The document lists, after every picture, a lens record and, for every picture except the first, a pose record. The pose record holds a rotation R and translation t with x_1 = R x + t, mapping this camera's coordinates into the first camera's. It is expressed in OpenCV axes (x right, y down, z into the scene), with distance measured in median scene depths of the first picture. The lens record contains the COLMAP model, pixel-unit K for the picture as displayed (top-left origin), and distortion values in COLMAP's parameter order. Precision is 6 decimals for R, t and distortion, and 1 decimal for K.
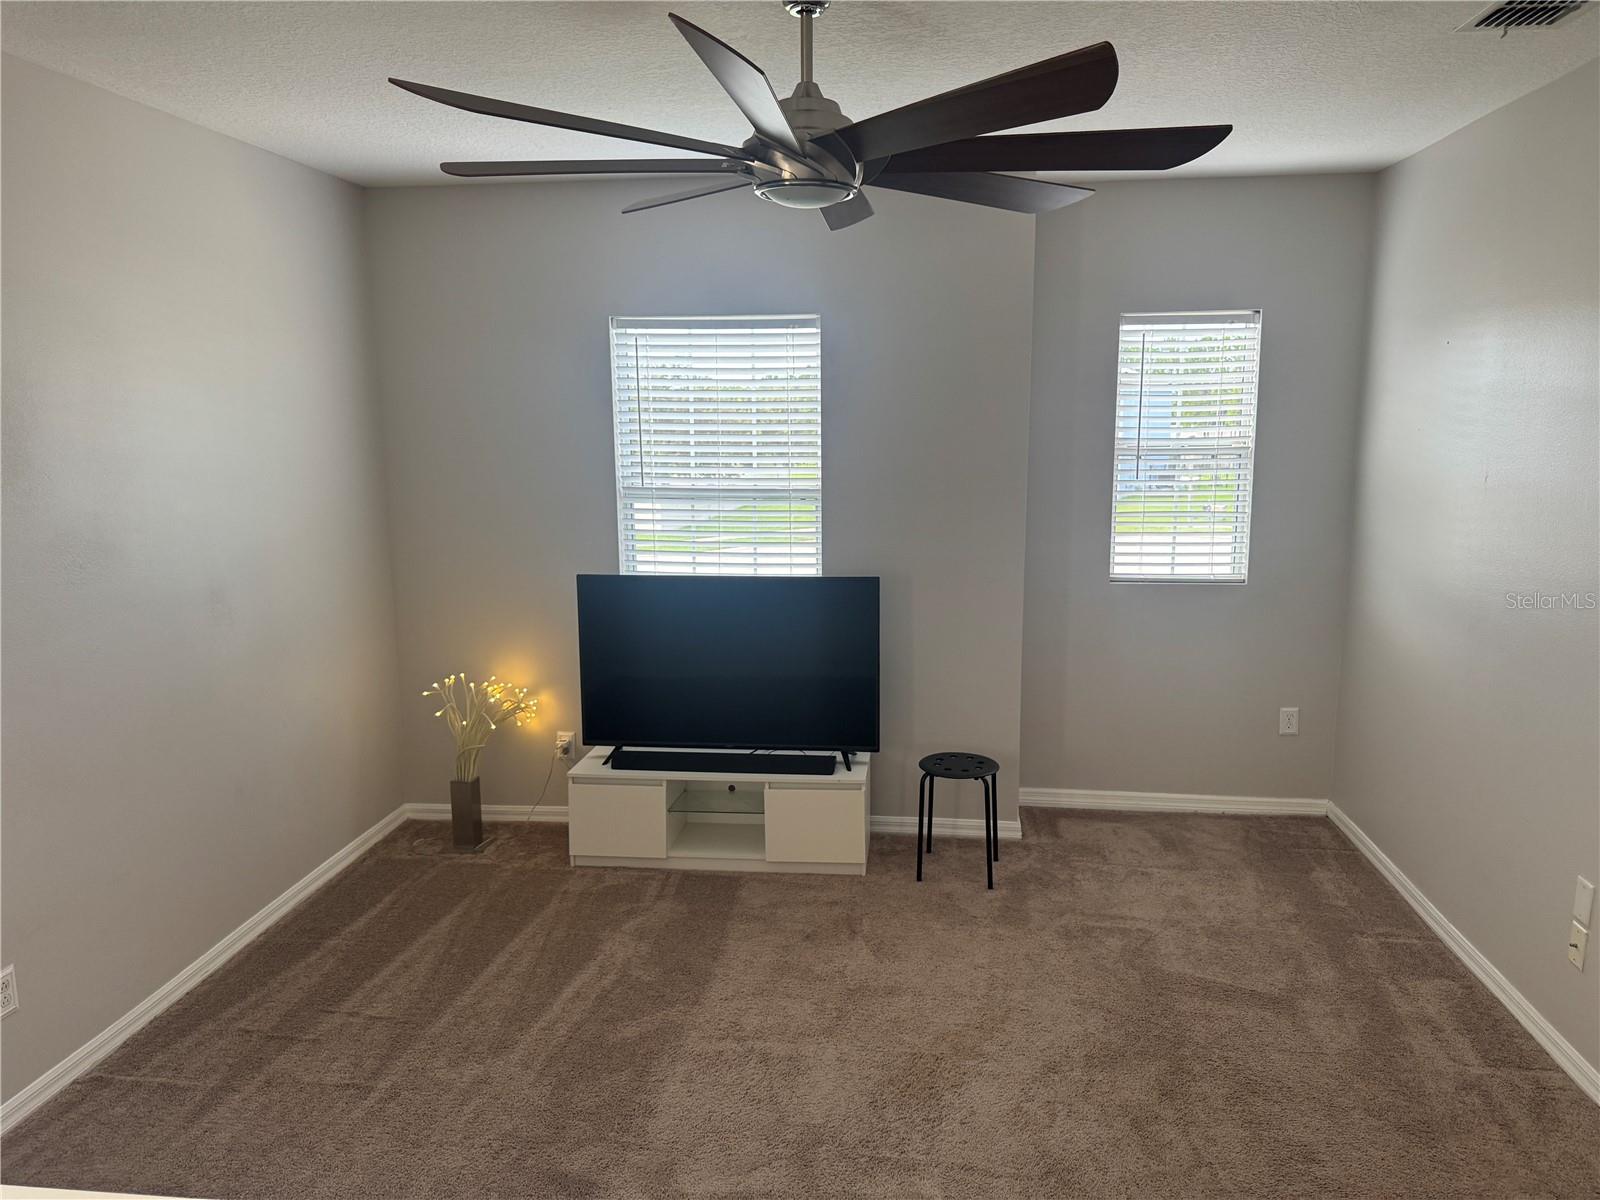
lens RADIAL K [[1140.2, 0, 800.0], [0, 1140.2, 600.0], [0, 0, 1]] dist [0.157350, -0.176707]
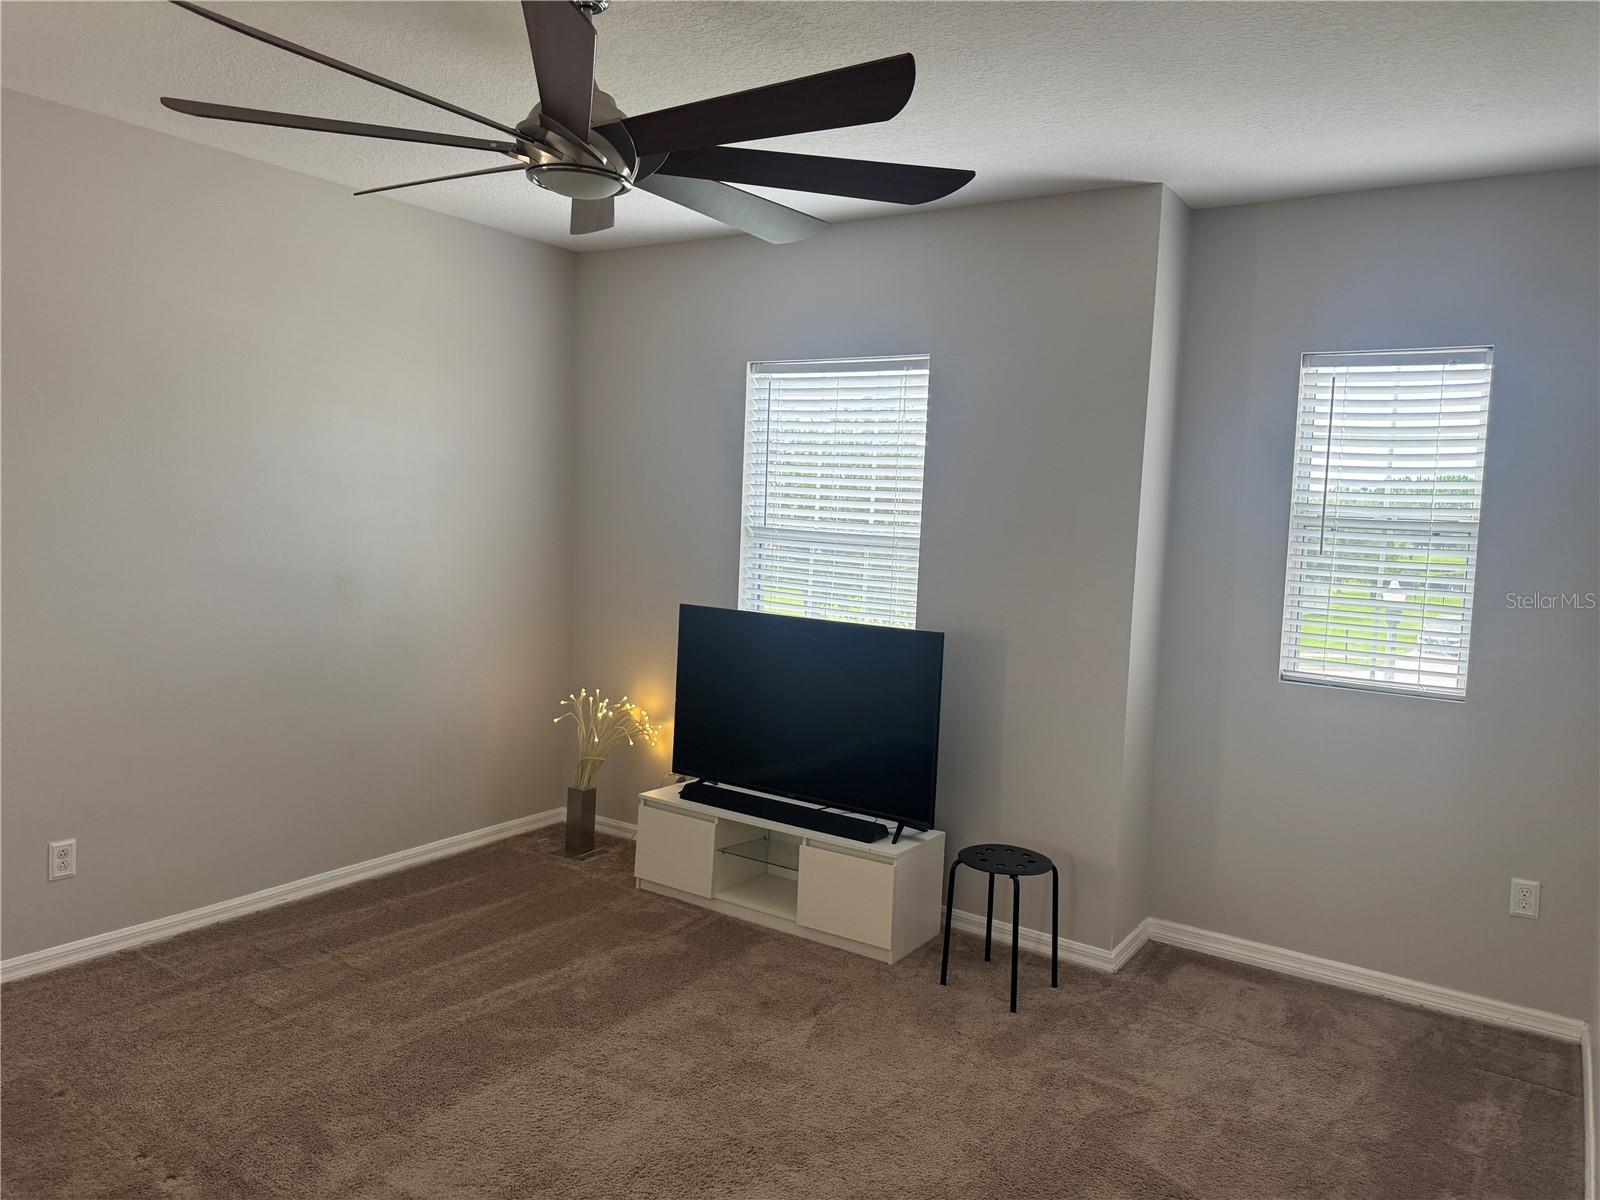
lens RADIAL K [[1142.5, 0, 797.2], [0, 1142.5, 587.1], [0, 0, 1]] dist [0.141843, -0.174085]
pose [[0.886314, 0.080827, -0.455976, 0.368594], [-0.126445, 0.989474, -0.070383, 0.022170], [0.445488, 0.120038, 0.887205, 0.130832]]
